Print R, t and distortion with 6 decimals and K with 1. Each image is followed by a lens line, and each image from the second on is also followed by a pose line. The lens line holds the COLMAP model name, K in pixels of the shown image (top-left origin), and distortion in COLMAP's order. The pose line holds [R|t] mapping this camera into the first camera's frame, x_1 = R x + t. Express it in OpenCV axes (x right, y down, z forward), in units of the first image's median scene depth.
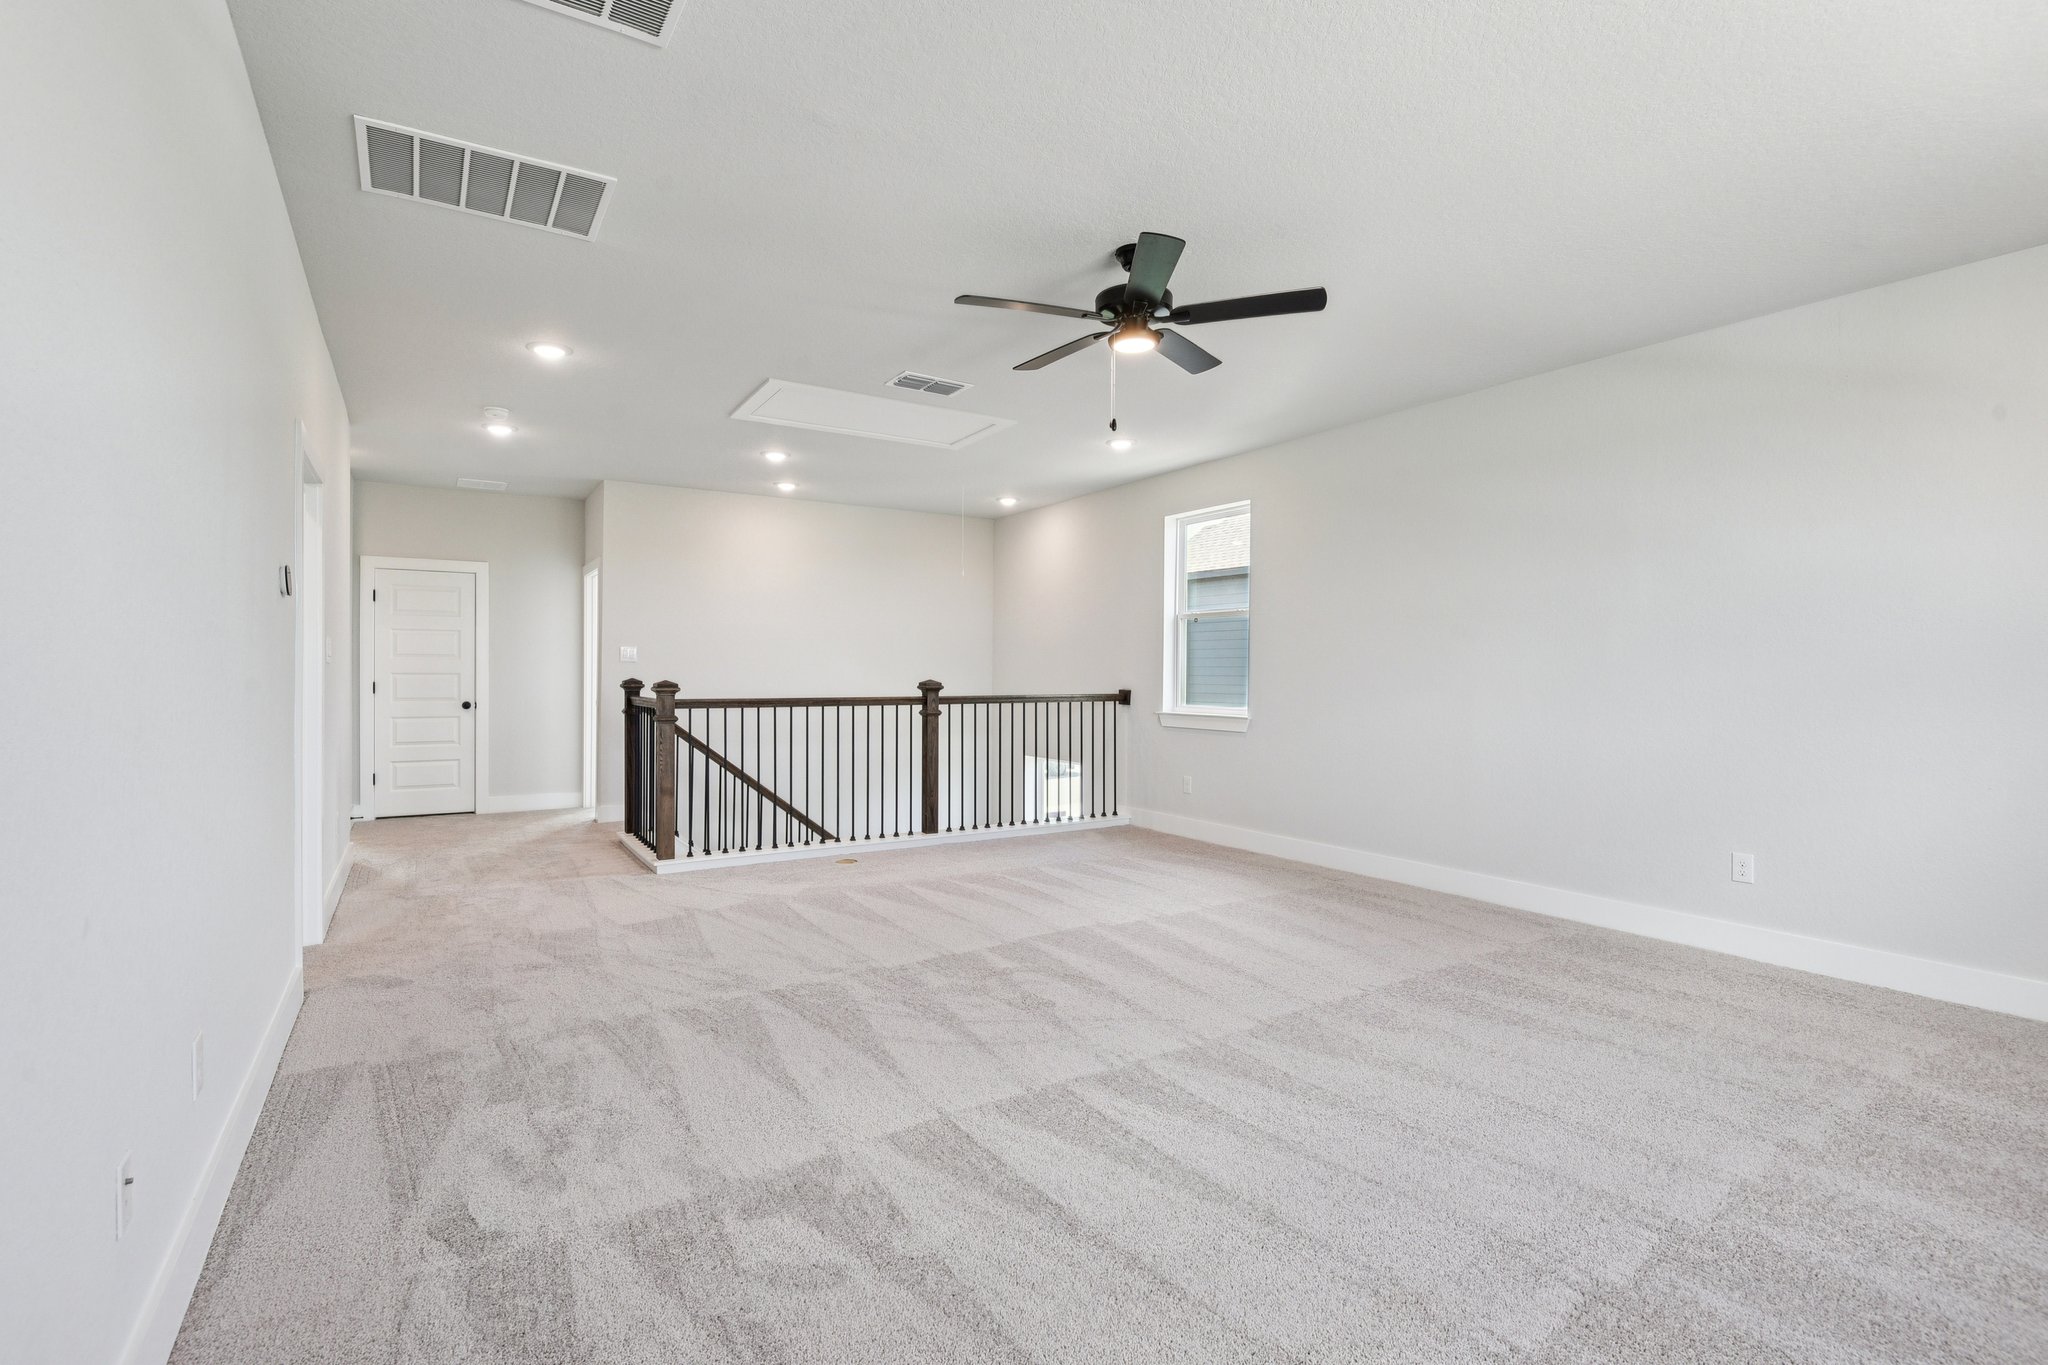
lens RADIAL K [[951.4, 0, 1019.7], [0, 951.4, 677.3], [0, 0, 1]] dist [0.000881, -0.001572]
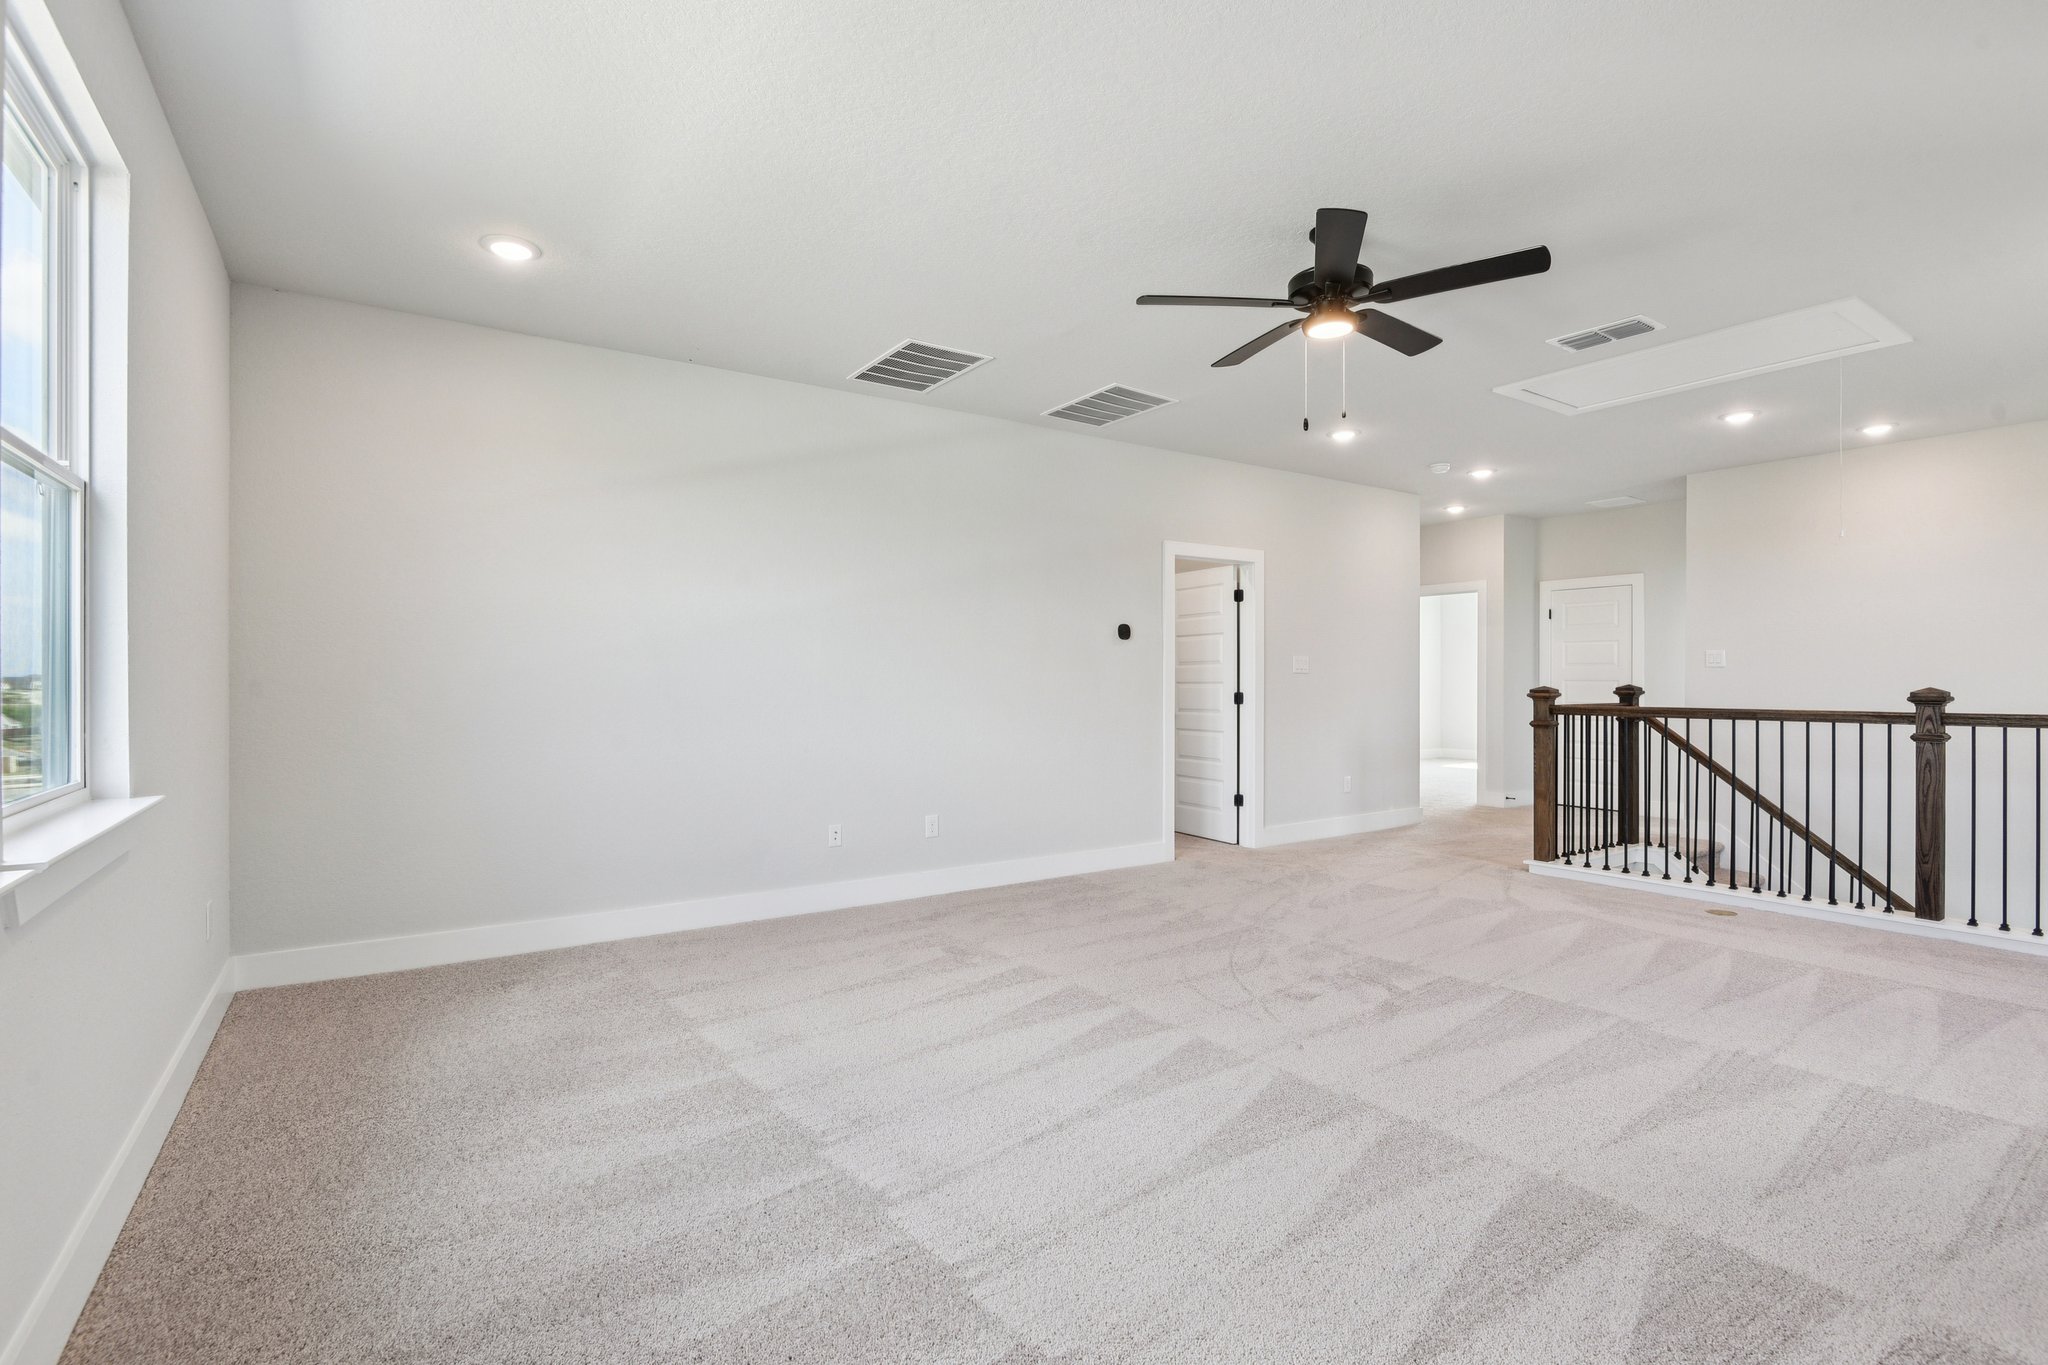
lens RADIAL K [[951.4, 0, 1021.5], [0, 951.4, 682.8], [0, 0, 1]] dist [0.000881, -0.001572]
pose [[0.035198, 0.000955, -0.999380, 0.545891], [-0.001528, 0.999998, 0.000902, -0.000431], [0.999379, 0.001495, 0.035199, 0.344426]]
